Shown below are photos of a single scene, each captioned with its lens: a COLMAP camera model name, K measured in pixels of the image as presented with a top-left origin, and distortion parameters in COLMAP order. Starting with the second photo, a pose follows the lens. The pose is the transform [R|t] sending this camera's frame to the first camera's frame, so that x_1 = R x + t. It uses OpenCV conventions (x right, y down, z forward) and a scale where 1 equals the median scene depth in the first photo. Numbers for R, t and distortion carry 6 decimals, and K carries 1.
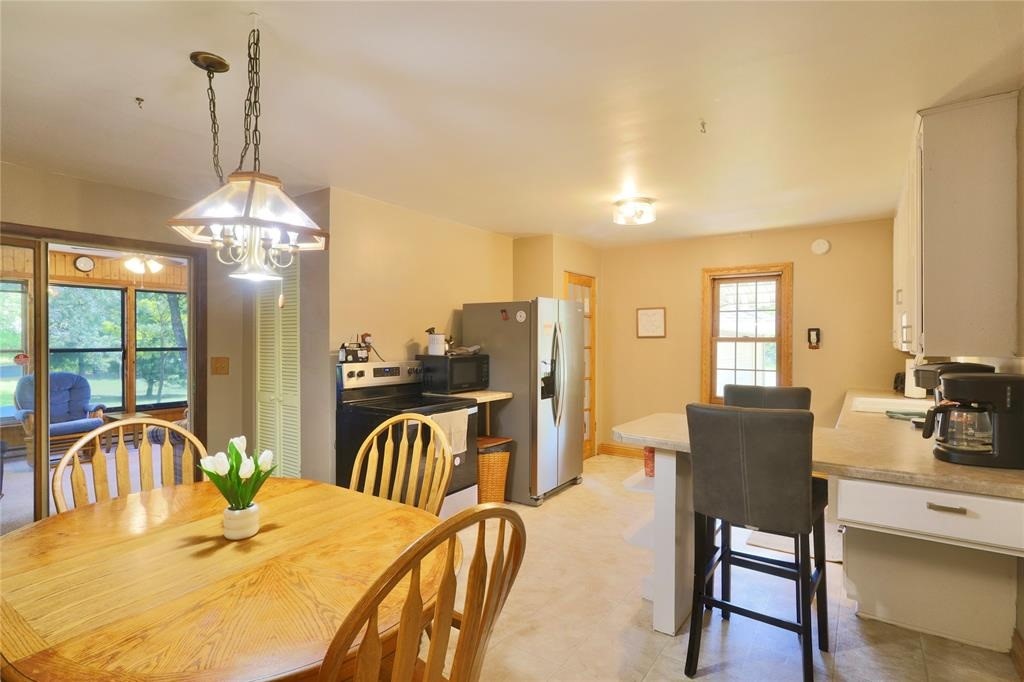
lens RADIAL K [[501.3, 0, 512.0], [0, 501.3, 341.0], [0, 0, 1]] dist [0.000591, 0.000704]
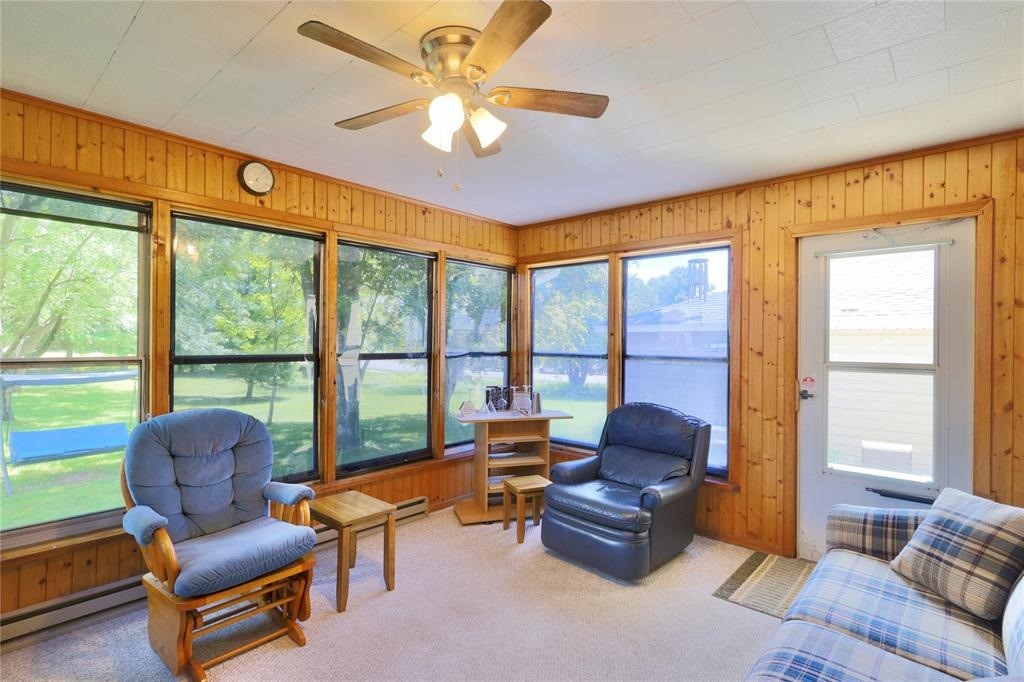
lens RADIAL K [[501.3, 0, 512.0], [0, 501.3, 341.0], [0, 0, 1]] dist [0.000591, 0.000704]
pose [[0.993222, 0.008807, -0.115895, -0.547027], [-0.008878, 0.999961, -0.000095, -0.001291], [0.115889, 0.001124, 0.993262, 0.548134]]
